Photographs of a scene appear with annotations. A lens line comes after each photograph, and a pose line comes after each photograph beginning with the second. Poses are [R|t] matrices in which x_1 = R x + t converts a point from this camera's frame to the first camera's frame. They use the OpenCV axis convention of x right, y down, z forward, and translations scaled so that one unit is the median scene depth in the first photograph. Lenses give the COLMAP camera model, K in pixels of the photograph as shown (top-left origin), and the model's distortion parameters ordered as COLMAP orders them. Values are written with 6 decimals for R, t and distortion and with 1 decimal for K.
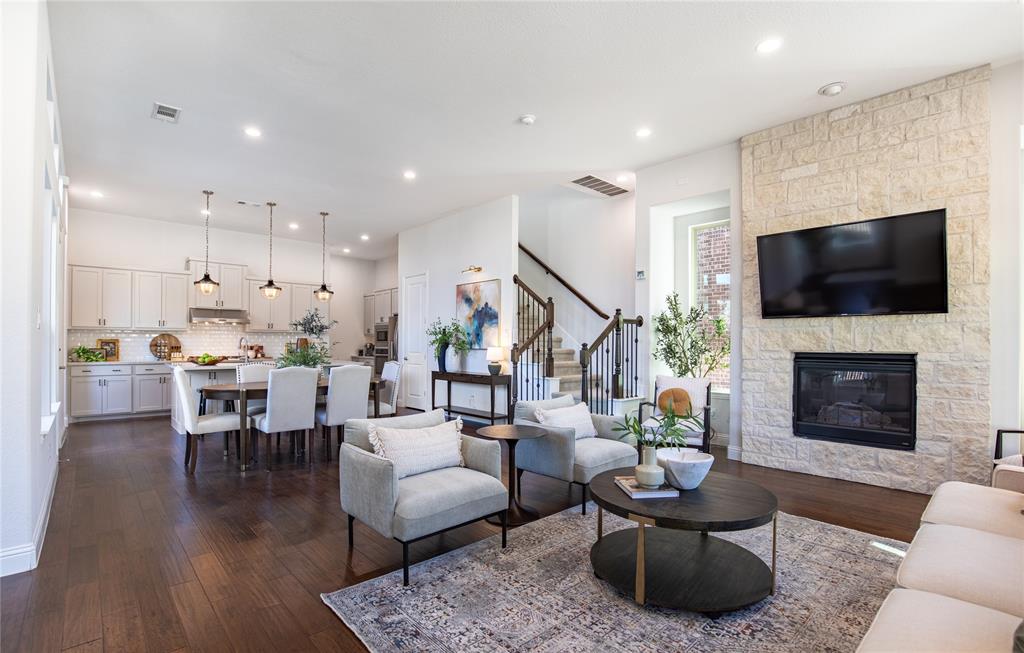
lens RADIAL K [[469.6, 0, 510.0], [0, 469.6, 342.9], [0, 0, 1]] dist [-0.027077, 0.002401]
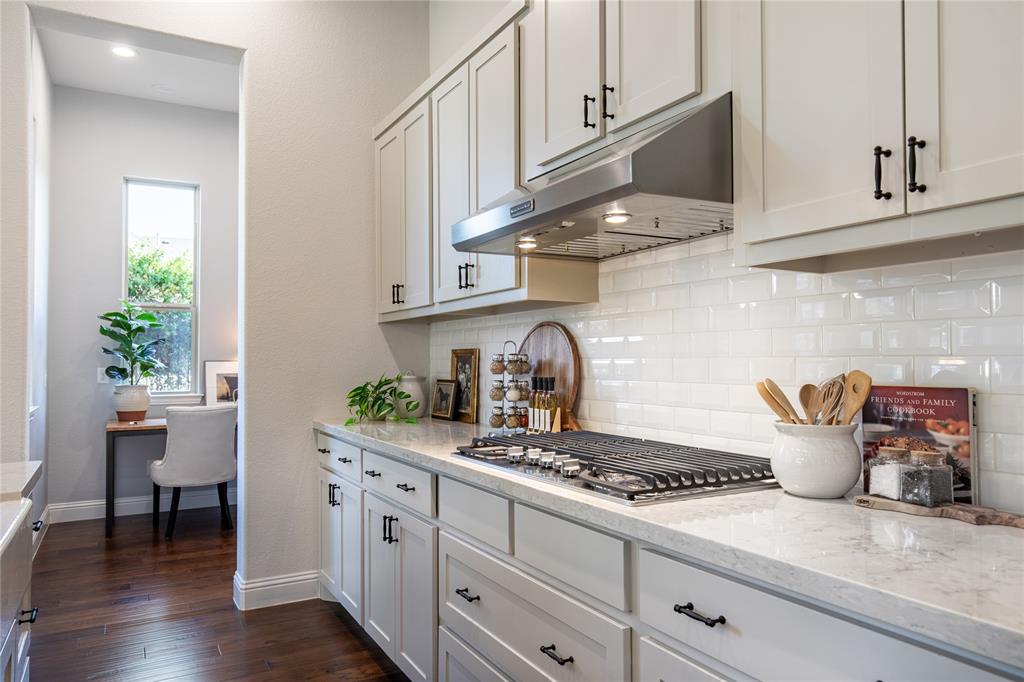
lens RADIAL K [[698.4, 0, 511.8], [0, 698.4, 342.3], [0, 0, 1]] dist [0.000260, -0.000013]
pose [[-0.235984, -0.022547, -0.971495, -0.562554], [0.009666, 0.999627, -0.025547, -0.001212], [0.971709, -0.015419, -0.235678, 1.454762]]
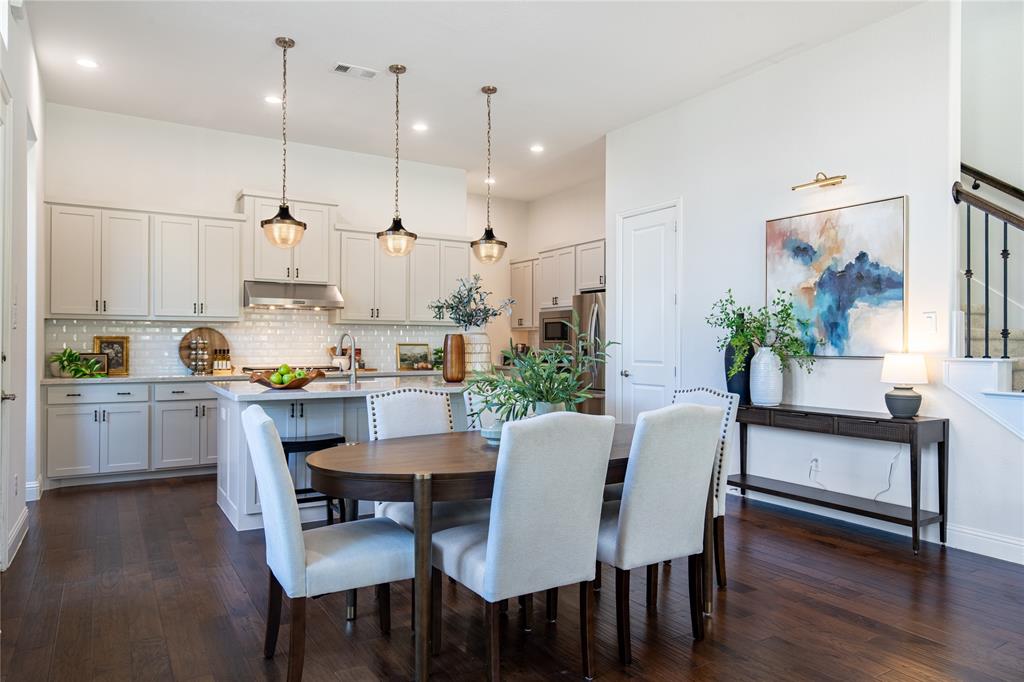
lens RADIAL K [[668.7, 0, 514.0], [0, 668.7, 340.3], [0, 0, 1]] dist [-0.001467, 0.001165]
pose [[0.981458, -0.000991, -0.191675, -0.299069], [0.000221, 0.999992, -0.004039, -0.000418], [0.191677, 0.003922, 0.981450, 0.375313]]
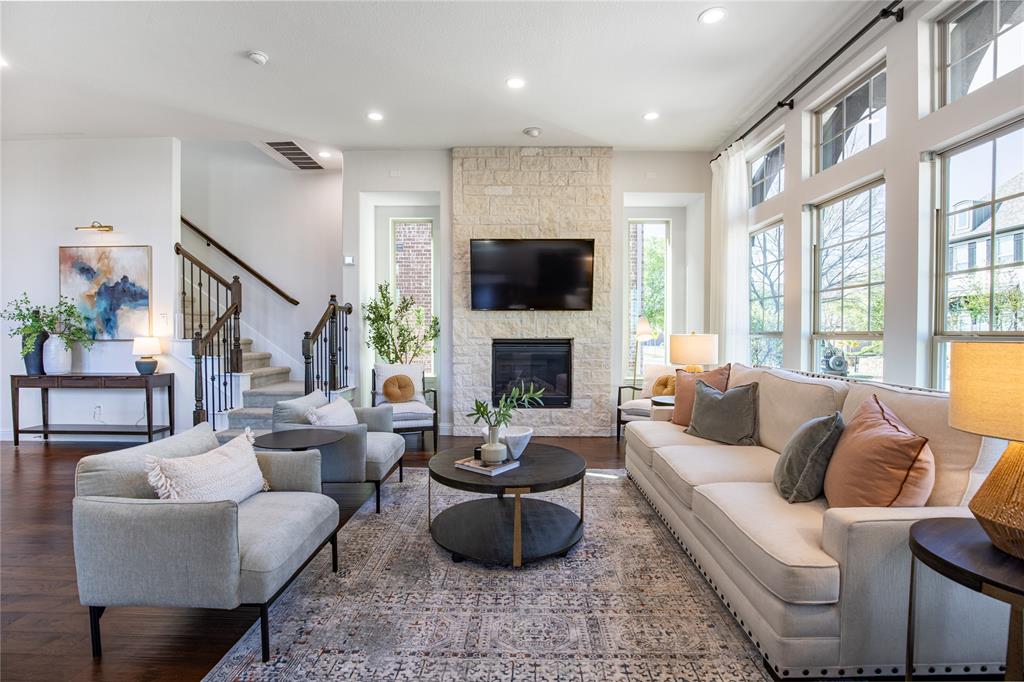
lens RADIAL K [[472.9, 0, 507.8], [0, 472.9, 342.5], [0, 0, 1]] dist [-0.026688, 0.001327]
pose [[0.693118, -0.018690, 0.720582, -0.188450], [0.000624, 0.999679, 0.025328, -0.001096], [-0.720824, -0.017106, 0.692907, 0.086685]]
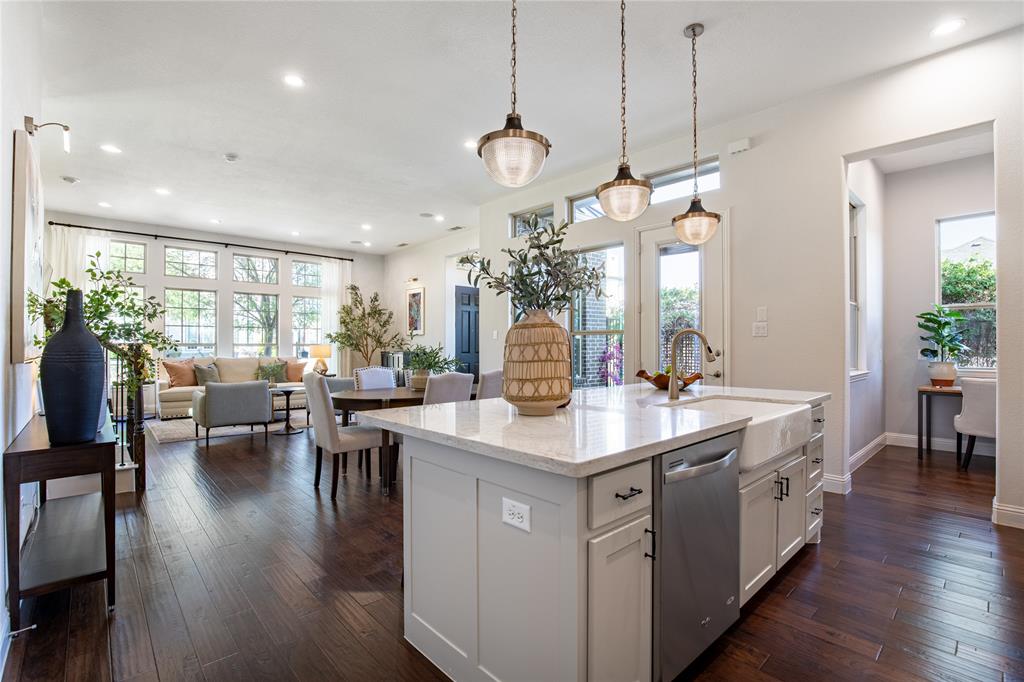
lens RADIAL K [[472.9, 0, 511.2], [0, 472.9, 341.4], [0, 0, 1]] dist [-0.026688, 0.001327]
pose [[-0.999980, -0.006169, 0.001384, -0.513608], [-0.006182, 0.999937, -0.009357, 0.001175], [-0.001326, -0.009366, -0.999955, 1.638651]]
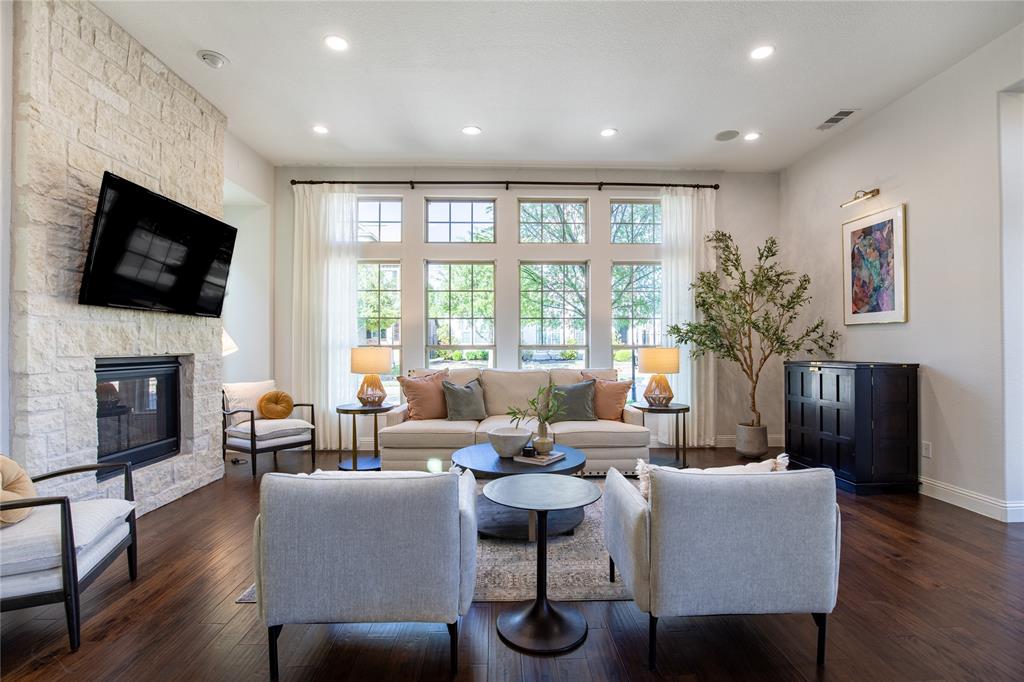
lens RADIAL K [[472.9, 0, 511.4], [0, 472.9, 345.2], [0, 0, 1]] dist [-0.026688, 0.001327]
pose [[-0.758650, -0.002044, 0.651495, -0.203182], [-0.003638, 0.999993, -0.001099, 0.000191], [-0.651488, -0.003203, -0.758652, 0.826019]]
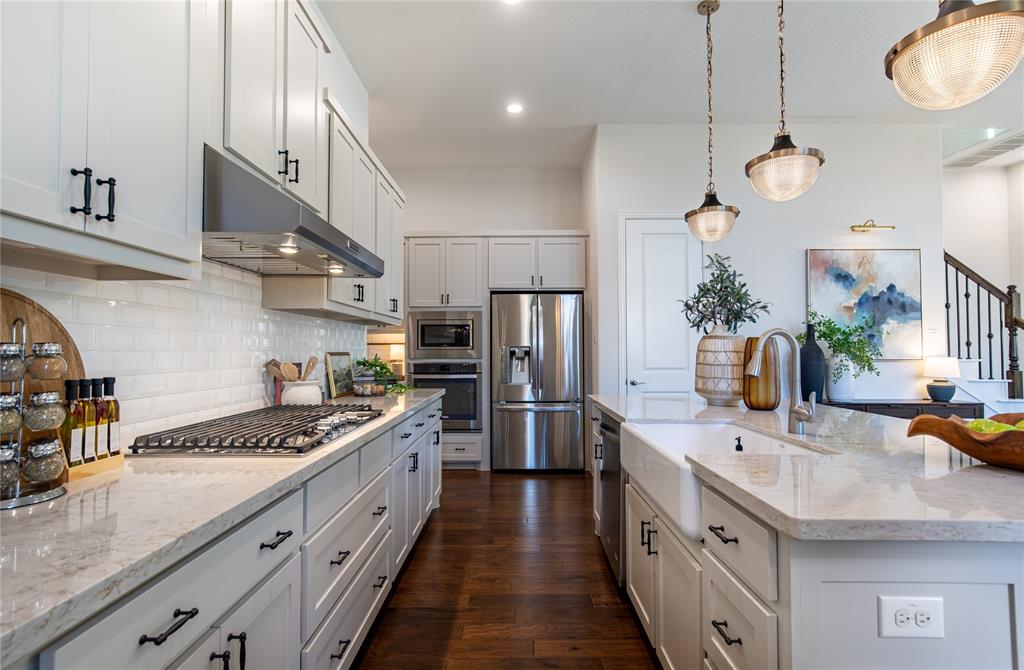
lens RADIAL K [[494.5, 0, 513.5], [0, 494.5, 335.9], [0, 0, 1]] dist [-0.004226, -0.000218]
pose [[0.678738, 0.018197, 0.734155, -1.020661], [0.002004, 0.999643, -0.026630, -0.002413], [-0.734377, 0.019547, 0.678460, 1.099488]]
